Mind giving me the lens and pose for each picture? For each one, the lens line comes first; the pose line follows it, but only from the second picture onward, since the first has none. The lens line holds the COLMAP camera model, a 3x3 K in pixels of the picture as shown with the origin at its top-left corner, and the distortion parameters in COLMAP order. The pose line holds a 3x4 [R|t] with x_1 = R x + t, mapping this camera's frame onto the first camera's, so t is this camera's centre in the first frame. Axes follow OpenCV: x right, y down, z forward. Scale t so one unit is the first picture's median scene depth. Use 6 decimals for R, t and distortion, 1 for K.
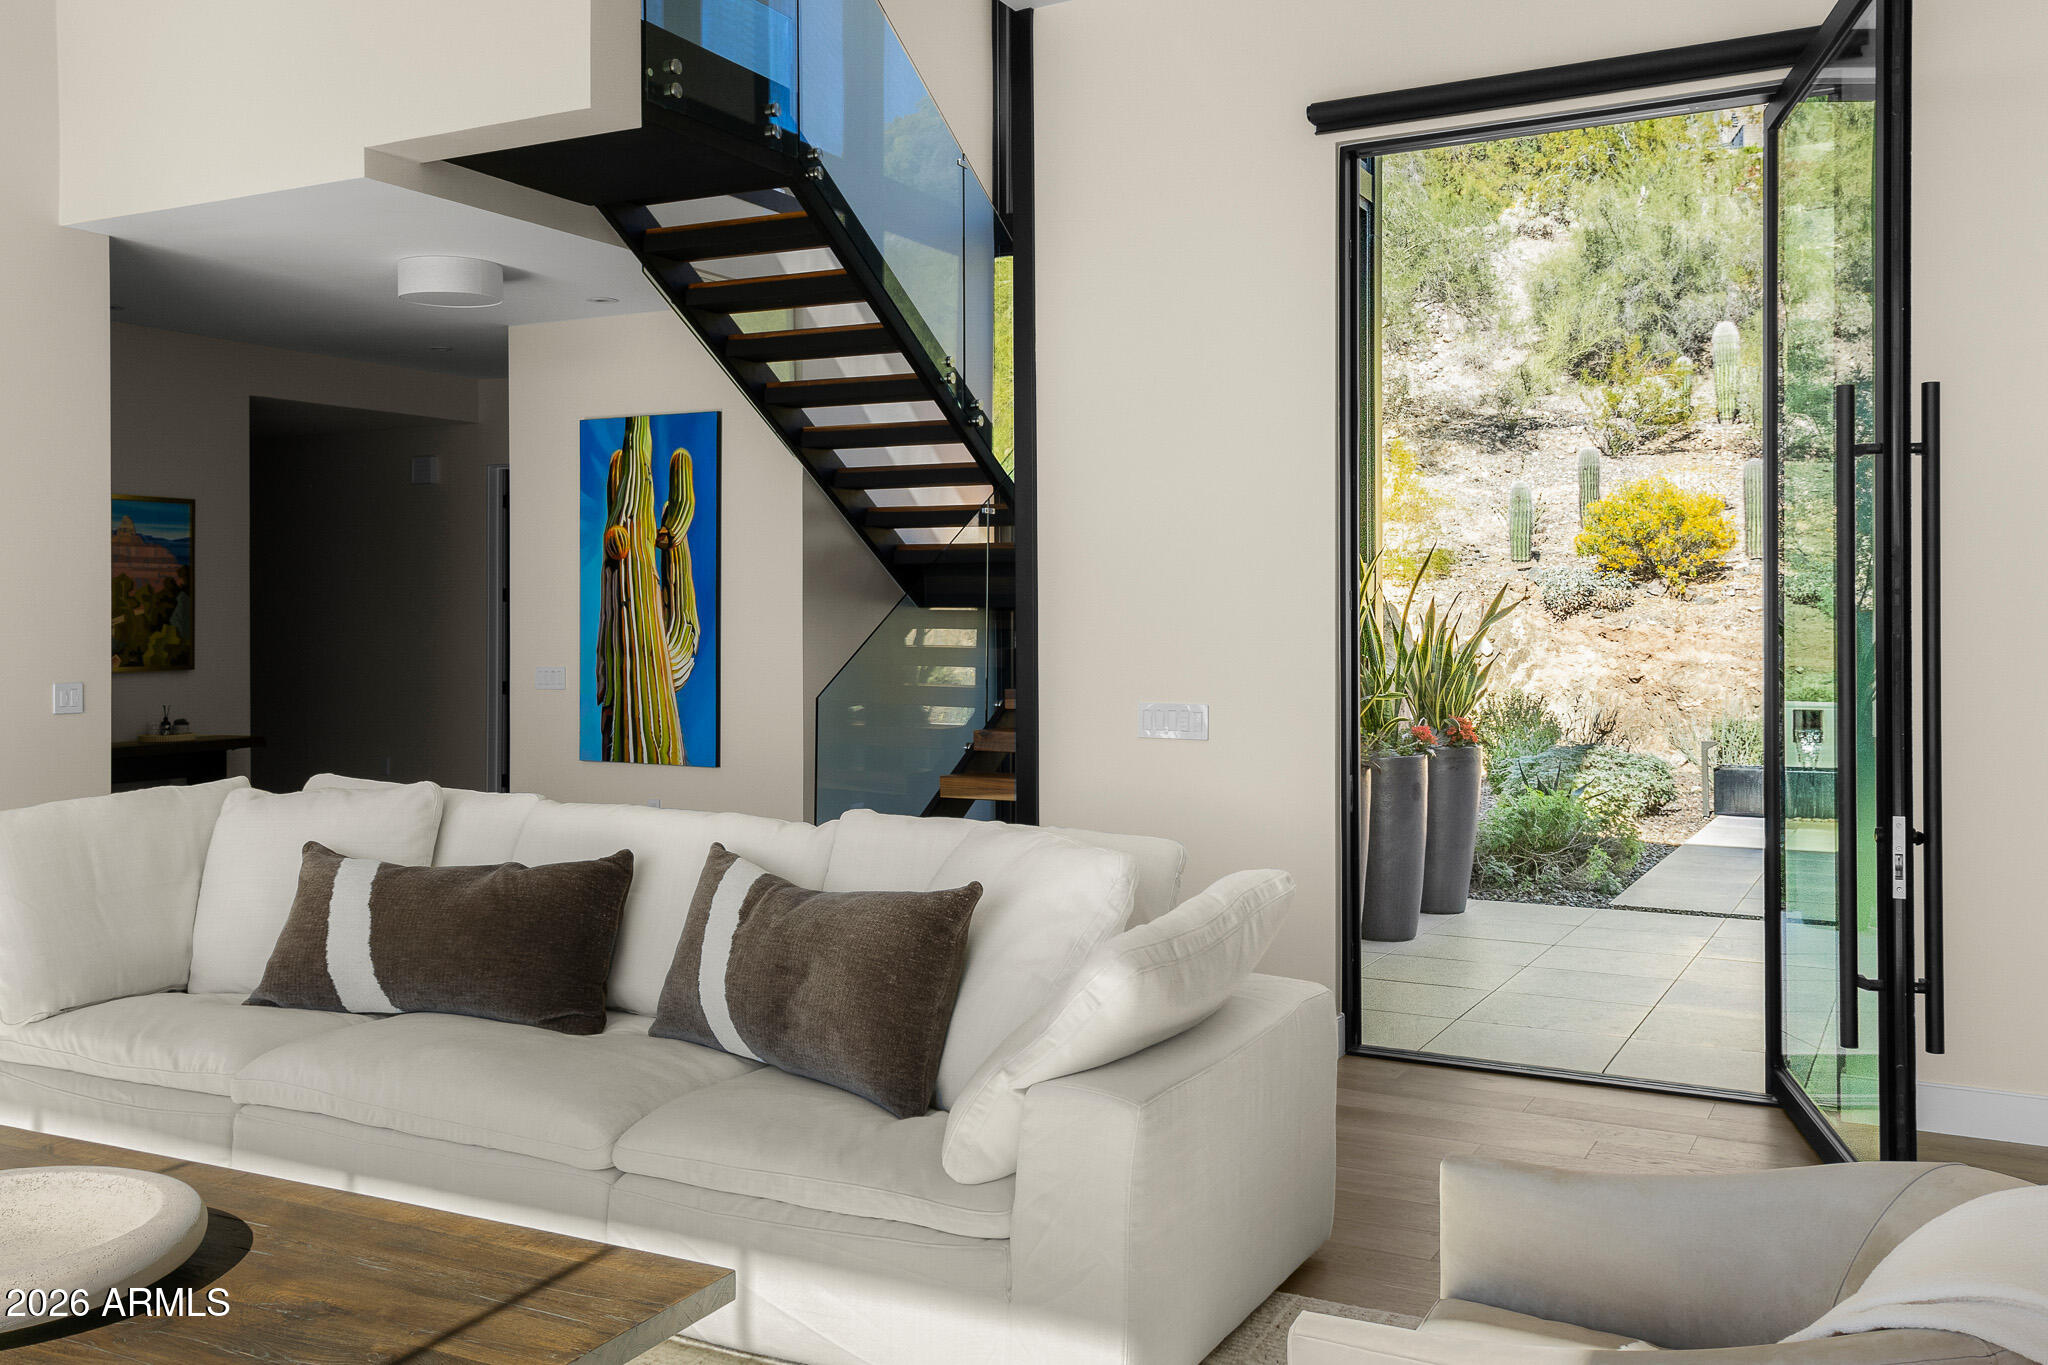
lens RADIAL K [[1758.8, 0, 1037.6], [0, 1758.8, 611.9], [0, 0, 1]] dist [0.001115, 0.006693]
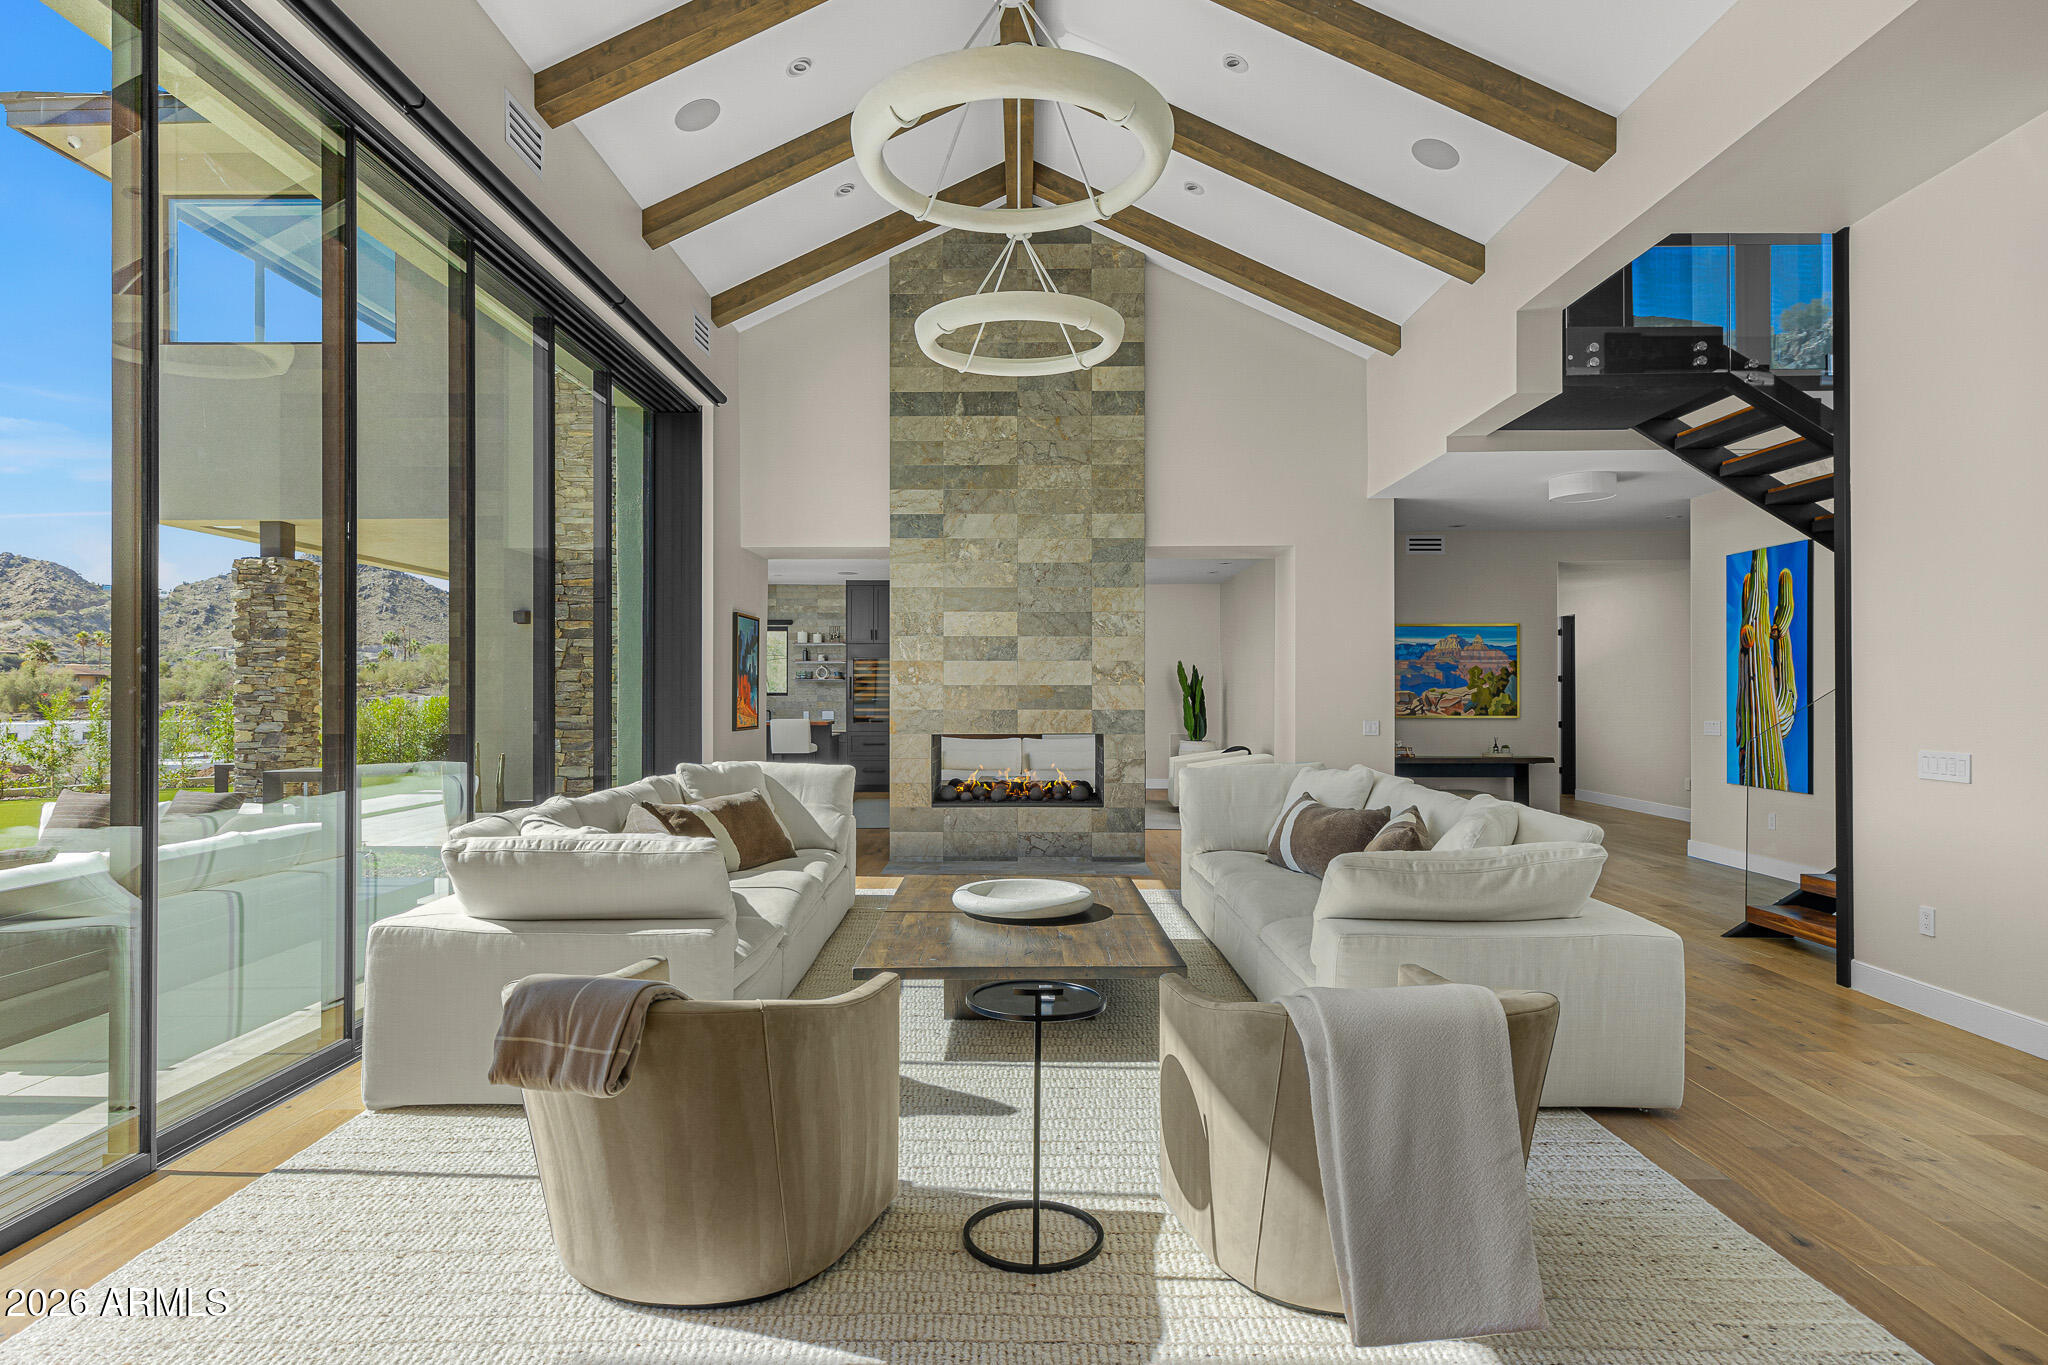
lens RADIAL K [[1097.9, 0, 1012.6], [0, 1097.9, 688.4], [0, 0, 1]] dist [0.008446, -0.000349]
pose [[0.439547, -0.005253, -0.898204, 0.319149], [0.004238, 0.999984, -0.003774, 0.004844], [0.898210, -0.002148, 0.439562, 0.046461]]
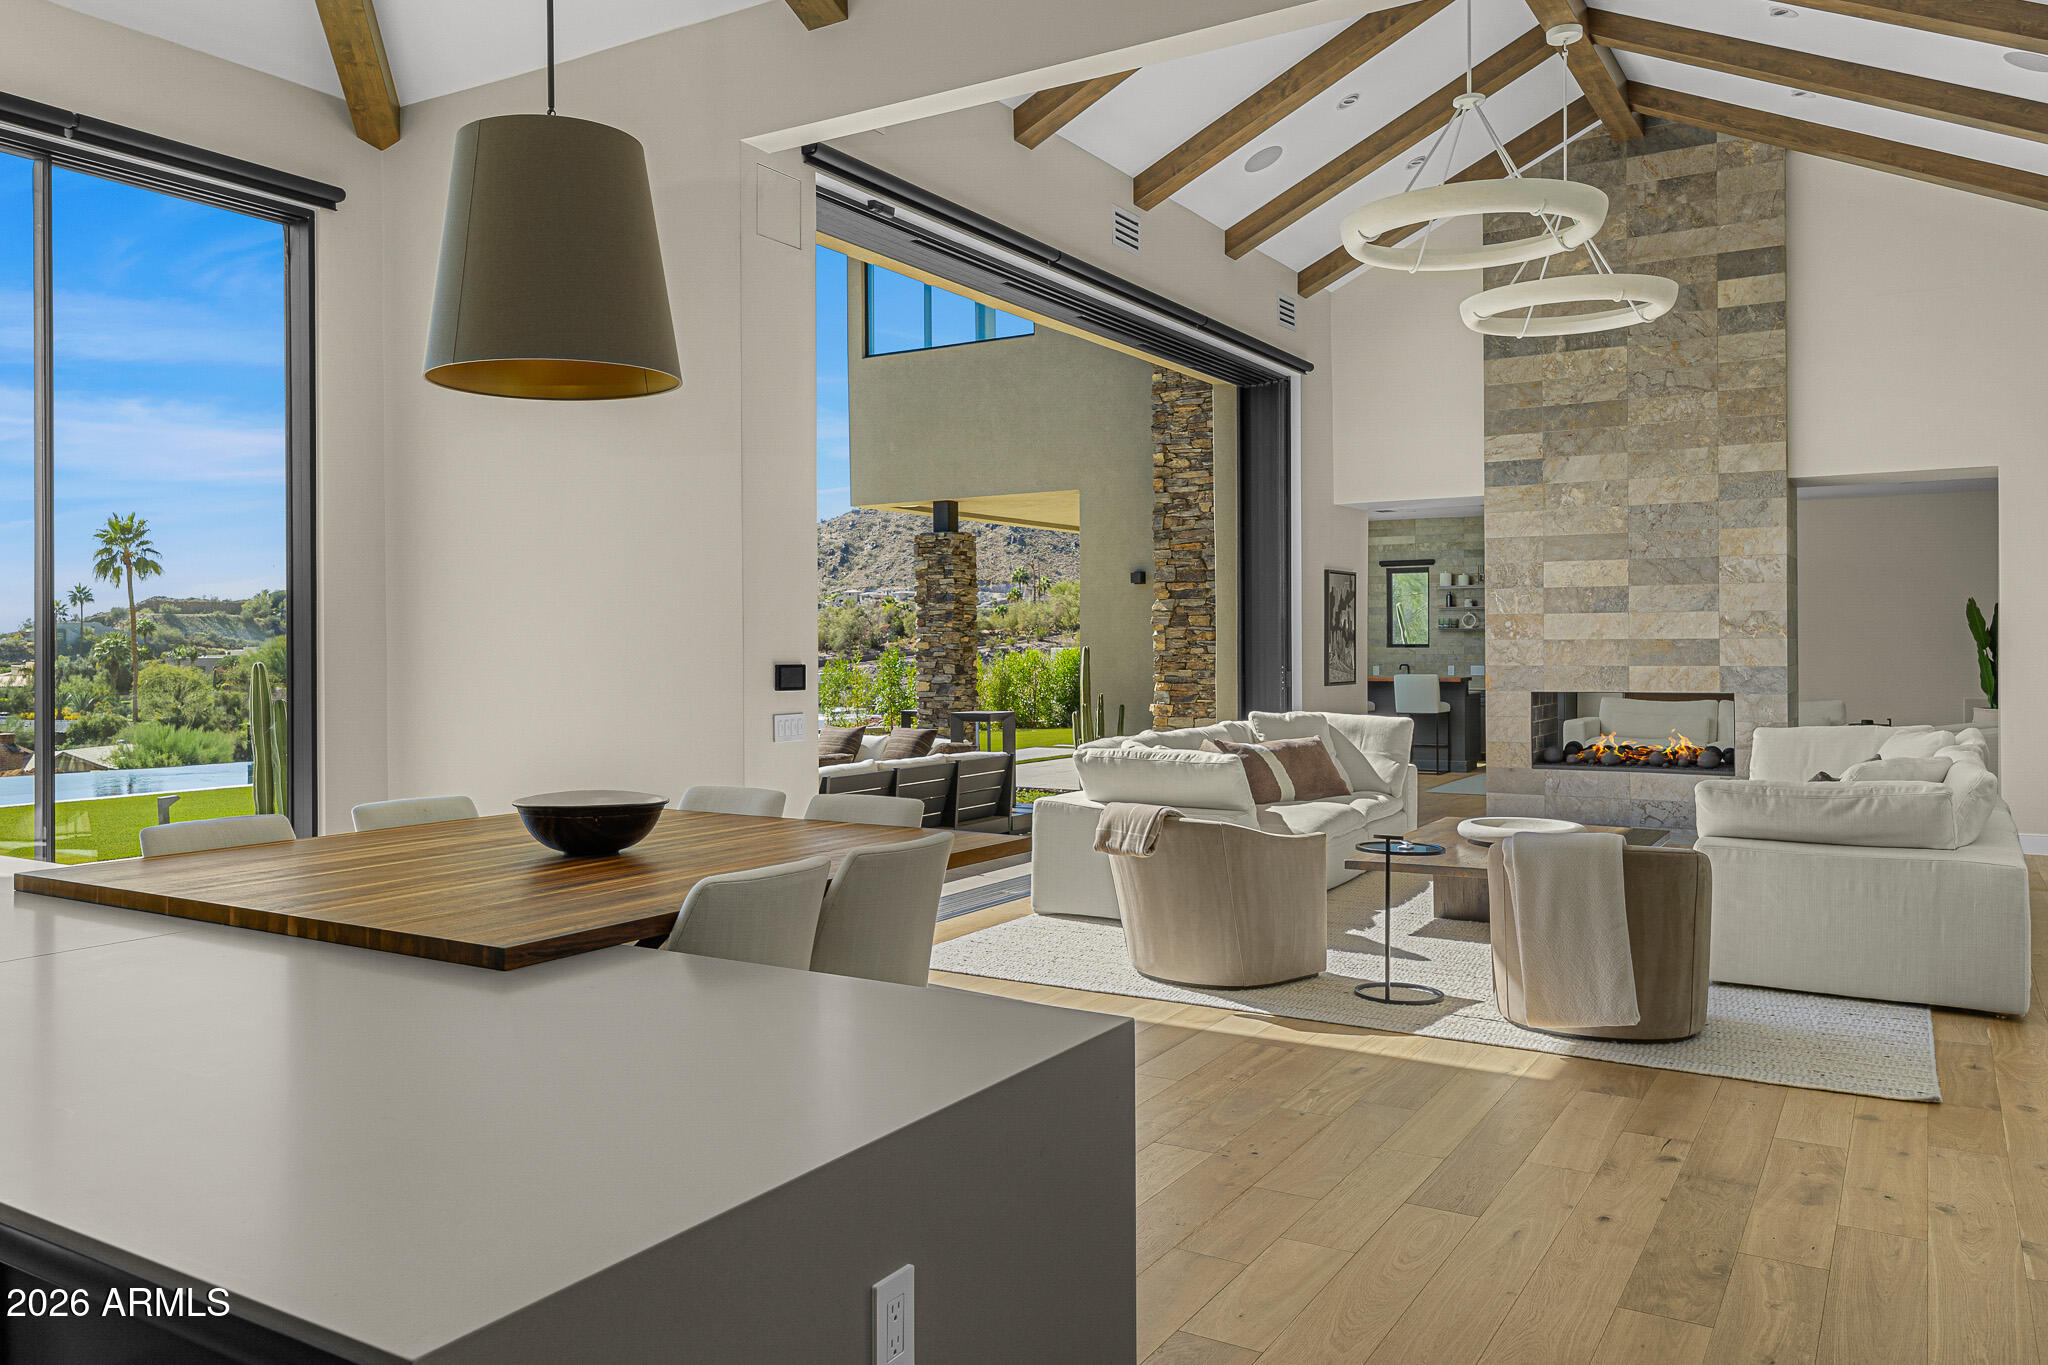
lens RADIAL K [[1491.7, 0, 1020.5], [0, 1491.7, 673.6], [0, 0, 1]] dist [-0.002921, -0.000570]
pose [[-0.059136, 0.020246, -0.998045, 0.653294], [0.009784, 0.999758, 0.019701, -0.001745], [0.998202, -0.008600, -0.059320, 0.055007]]
